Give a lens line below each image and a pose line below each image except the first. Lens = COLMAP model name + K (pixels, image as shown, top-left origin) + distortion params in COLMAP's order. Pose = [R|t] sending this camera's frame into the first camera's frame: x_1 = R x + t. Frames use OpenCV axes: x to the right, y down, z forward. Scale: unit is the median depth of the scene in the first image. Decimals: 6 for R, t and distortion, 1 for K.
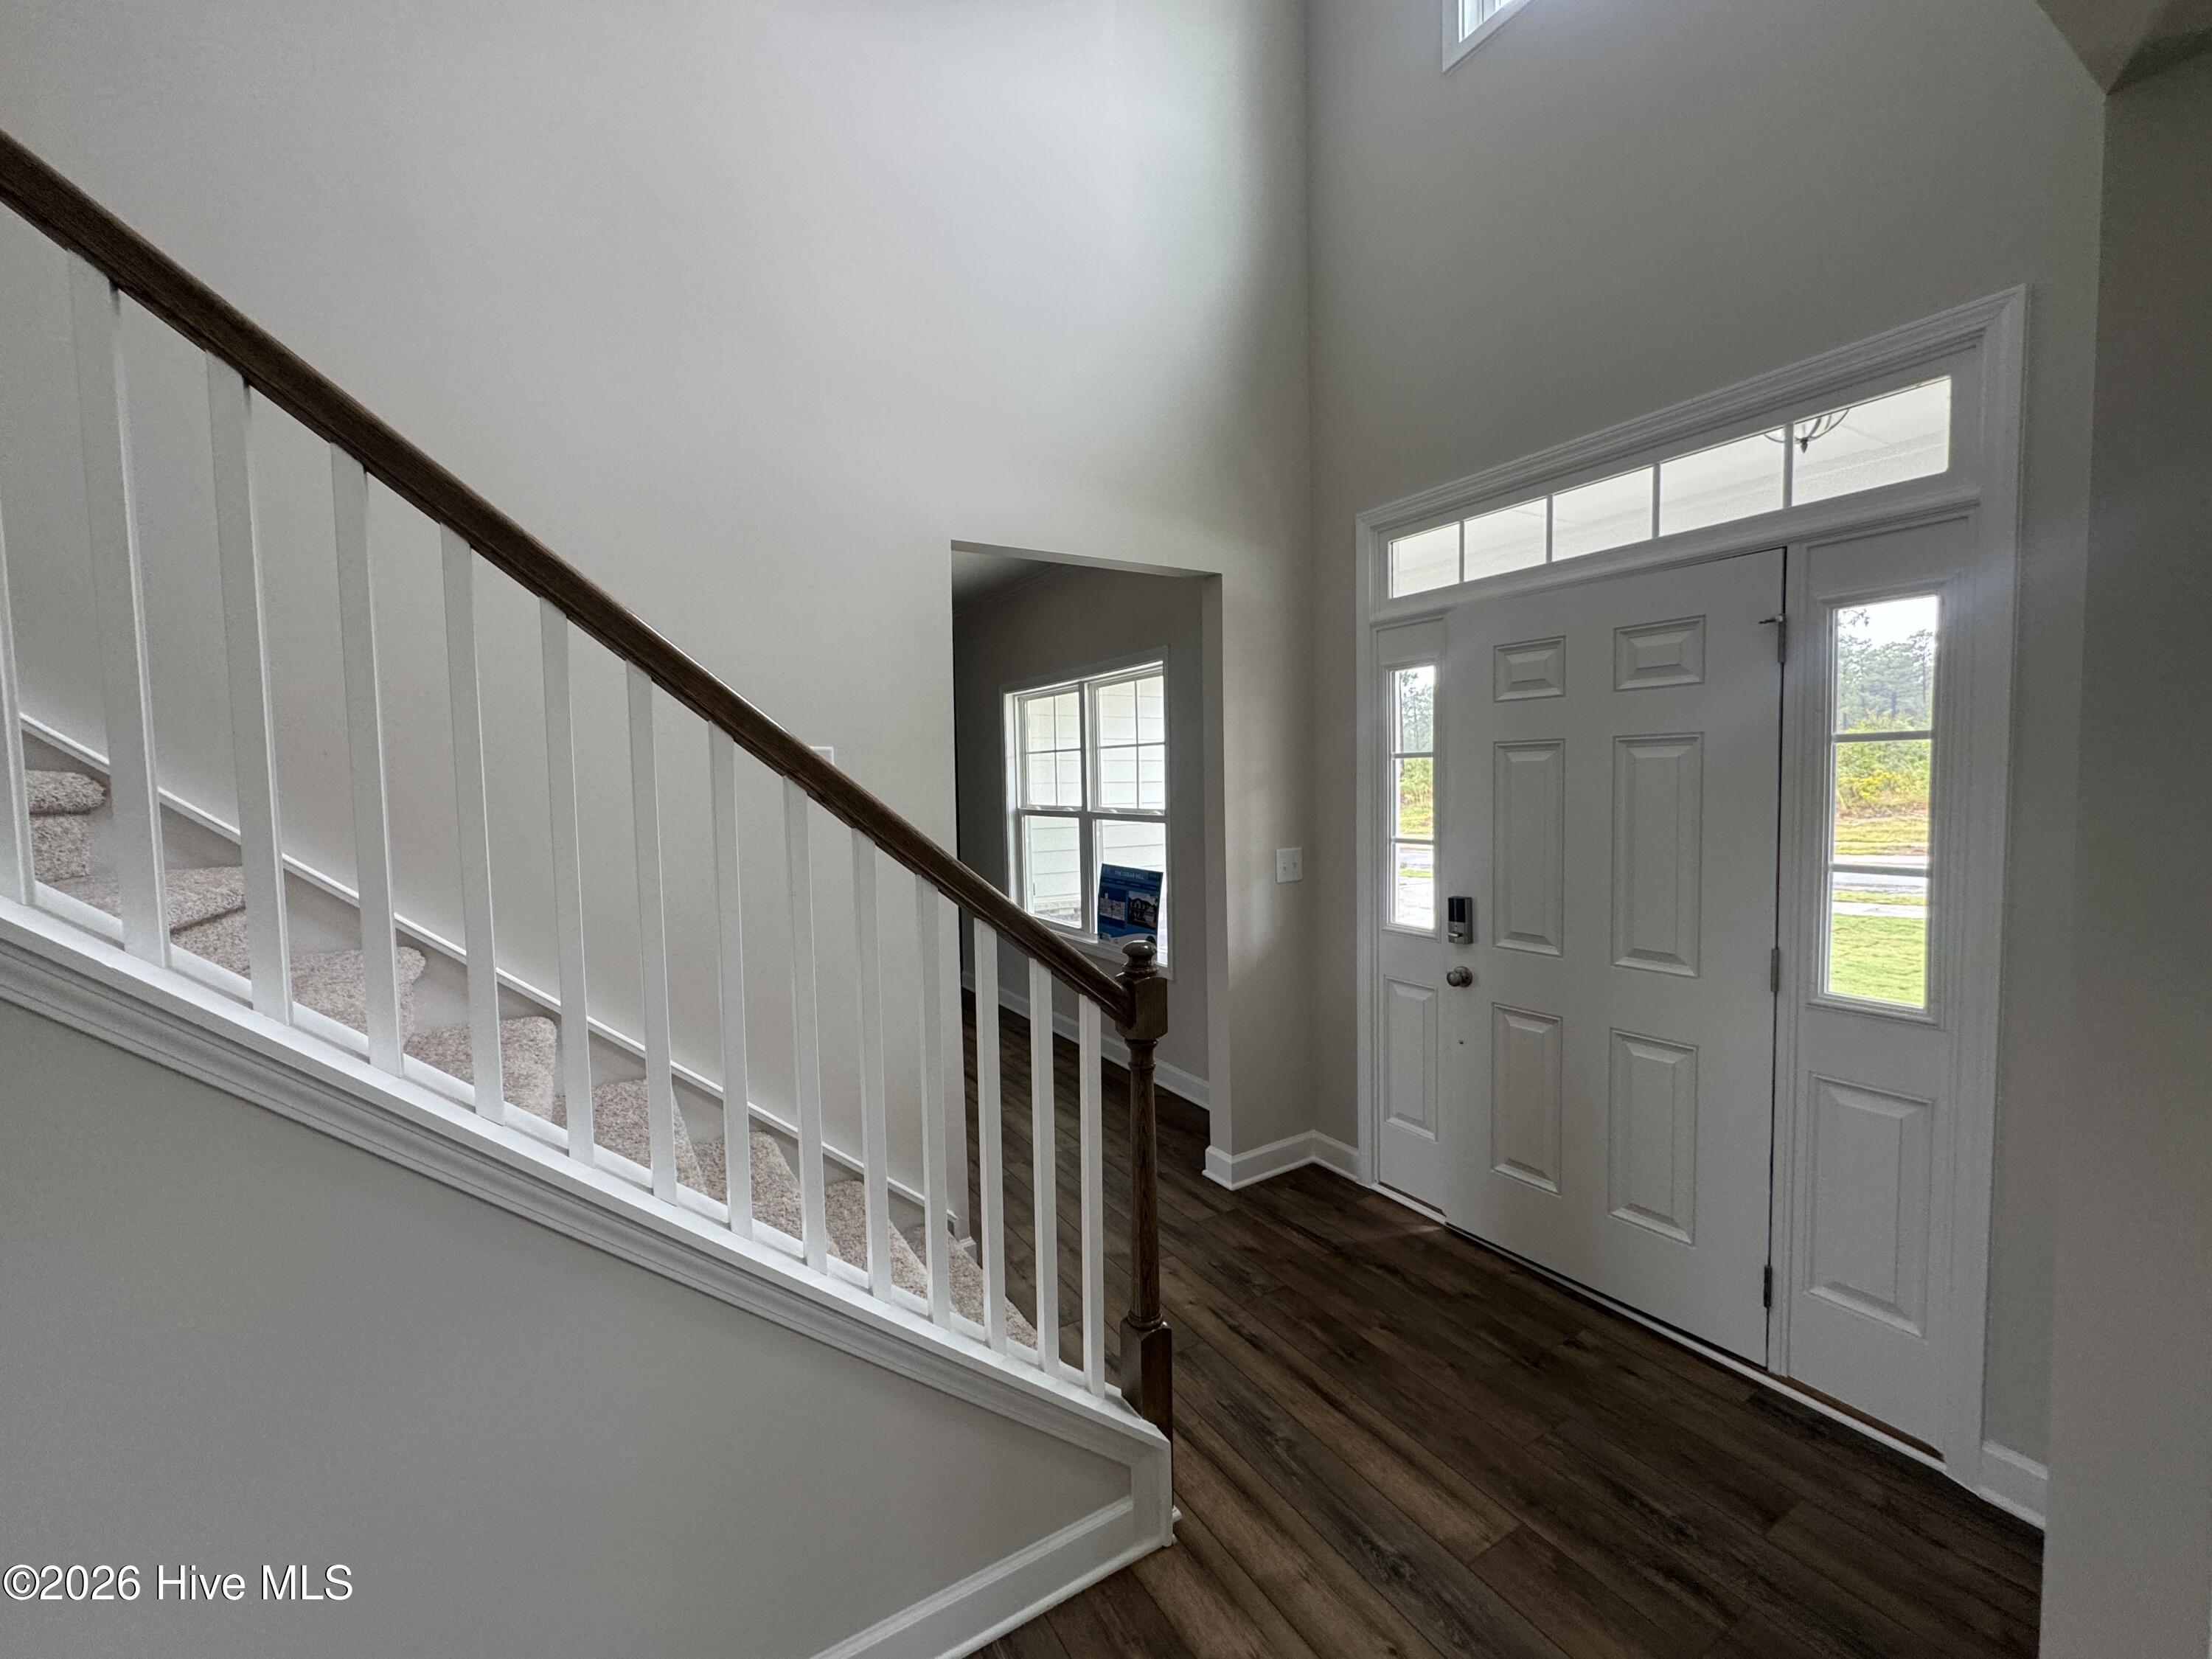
lens RADIAL K [[881.5, 0, 1109.8], [0, 881.5, 824.3], [0, 0, 1]] dist [-0.004081, 0.001017]
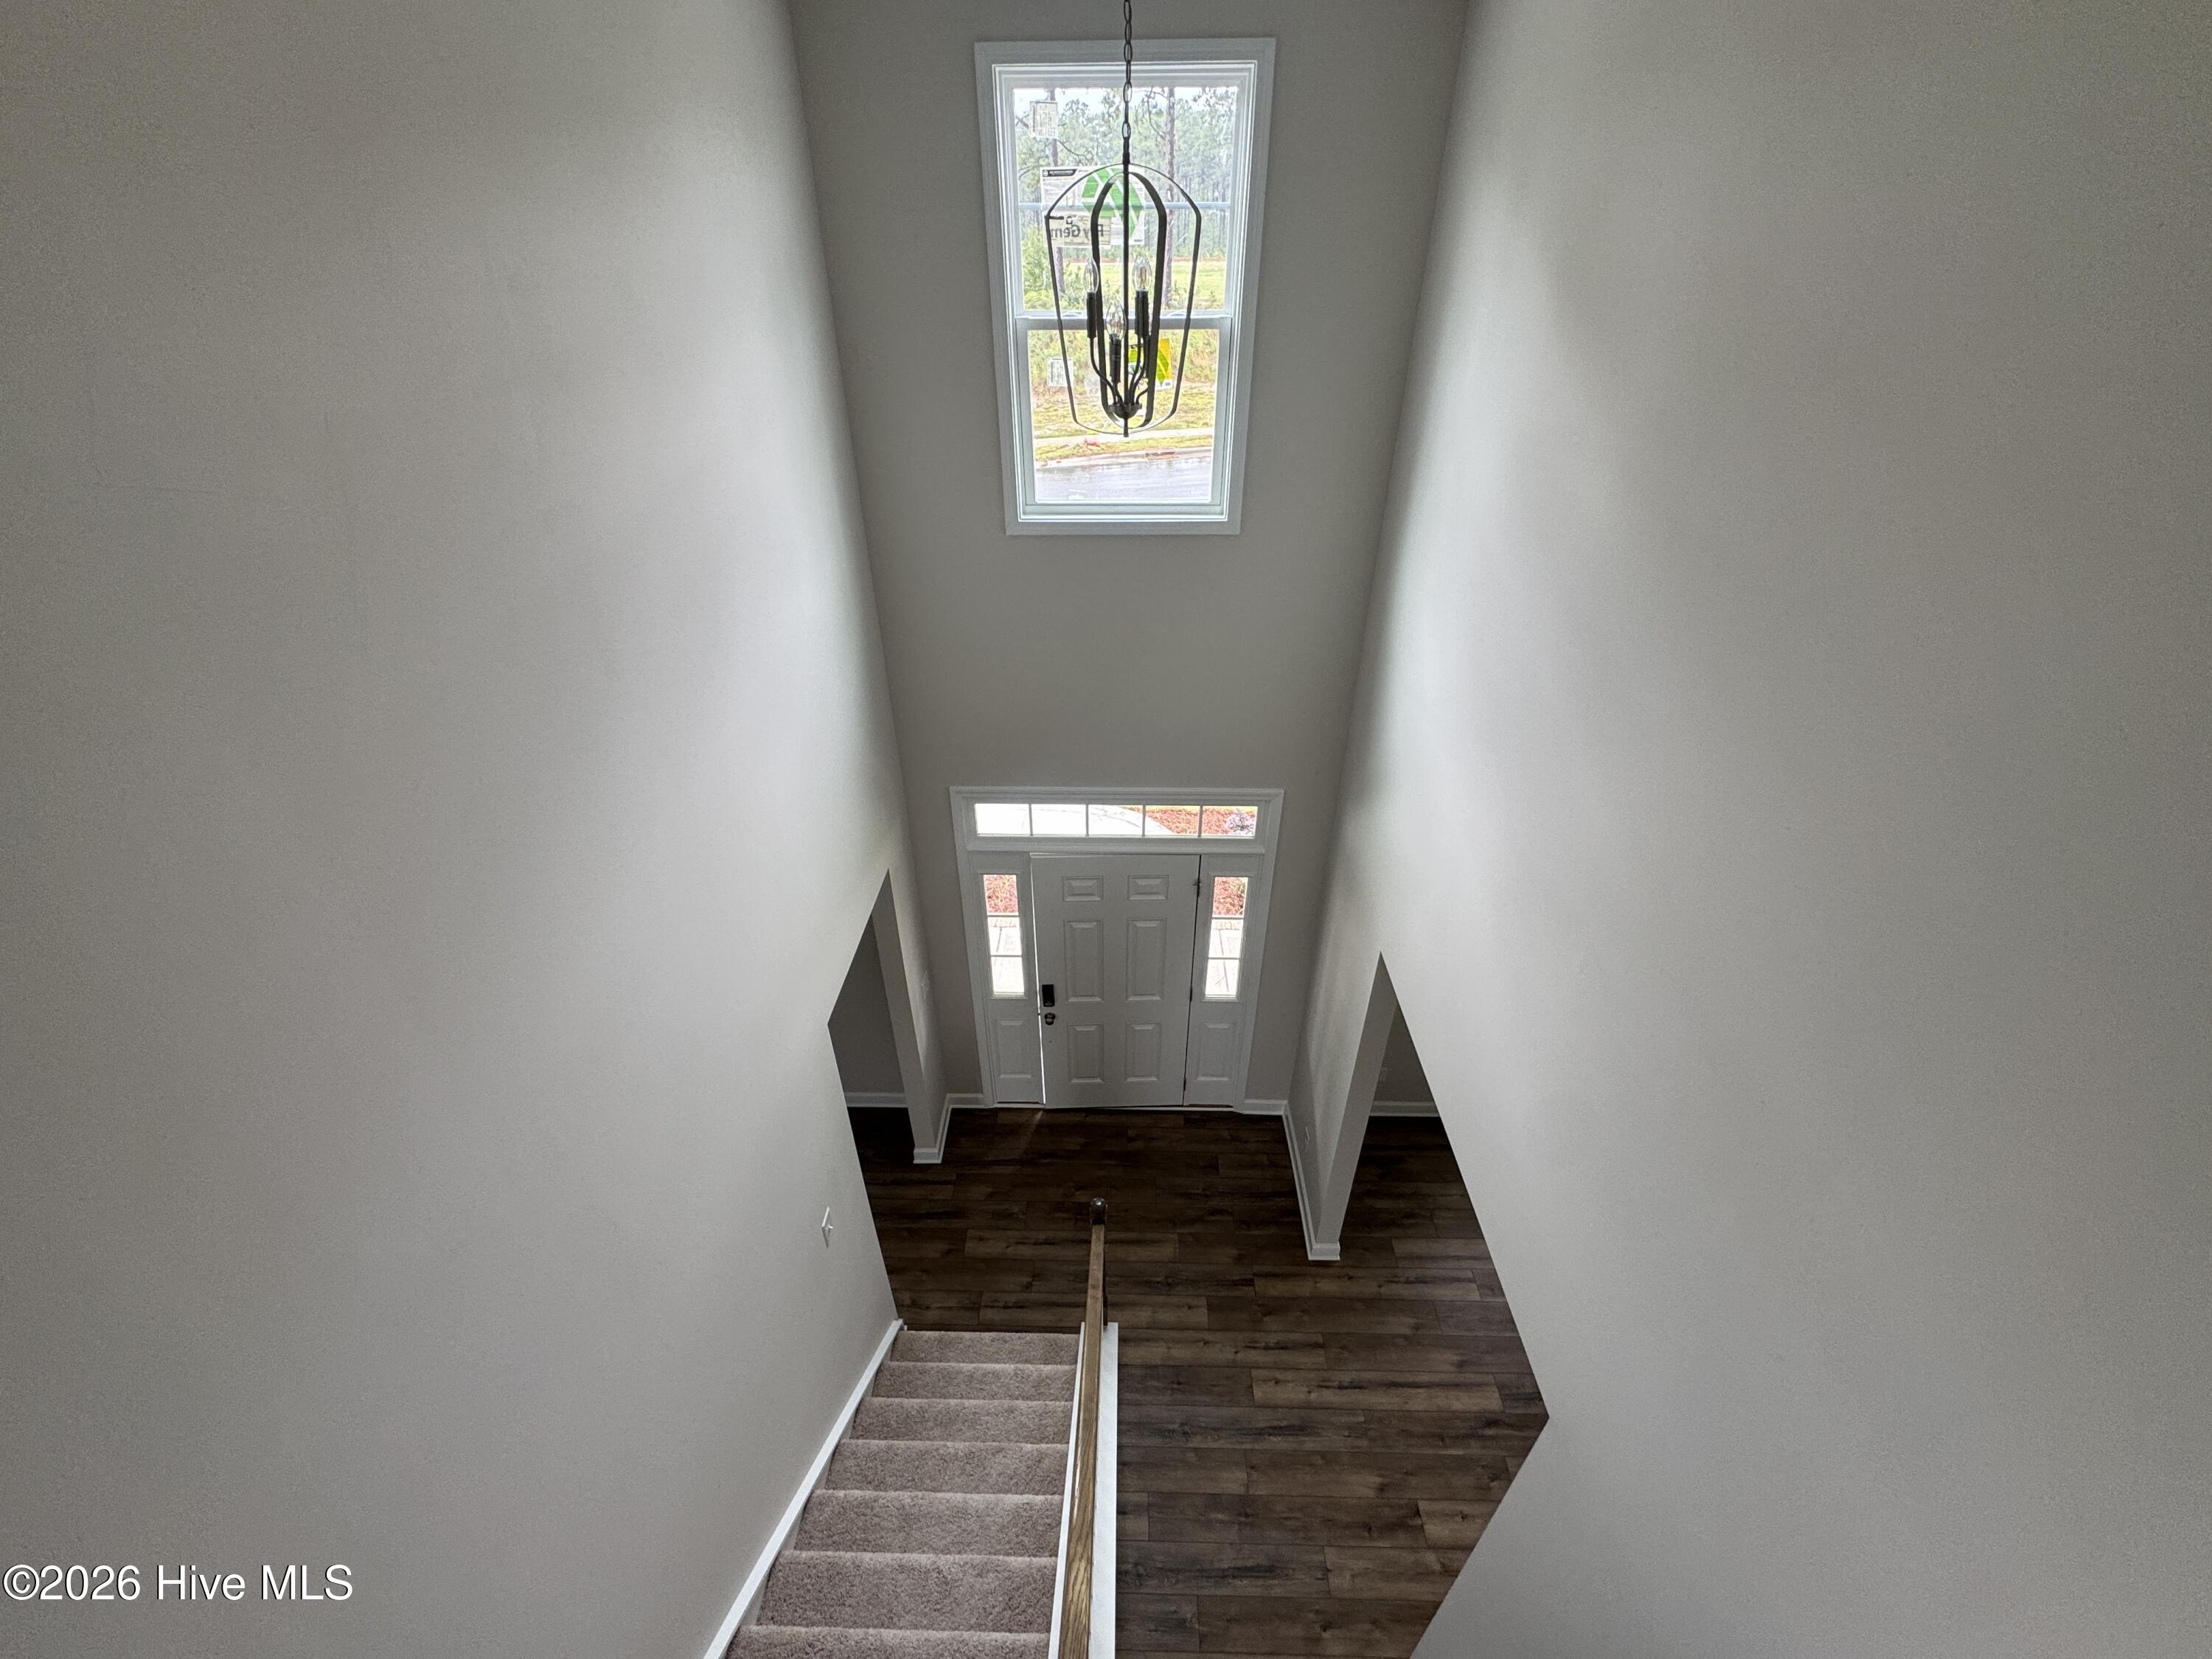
lens RADIAL K [[881.5, 0, 1117.1], [0, 881.5, 824.6], [0, 0, 1]] dist [-0.004081, 0.001017]
pose [[0.534992, -0.441571, 0.720277, -0.844525], [0.025140, 0.860486, 0.508853, -1.374634], [-0.844483, -0.254125, 0.471455, 0.116178]]
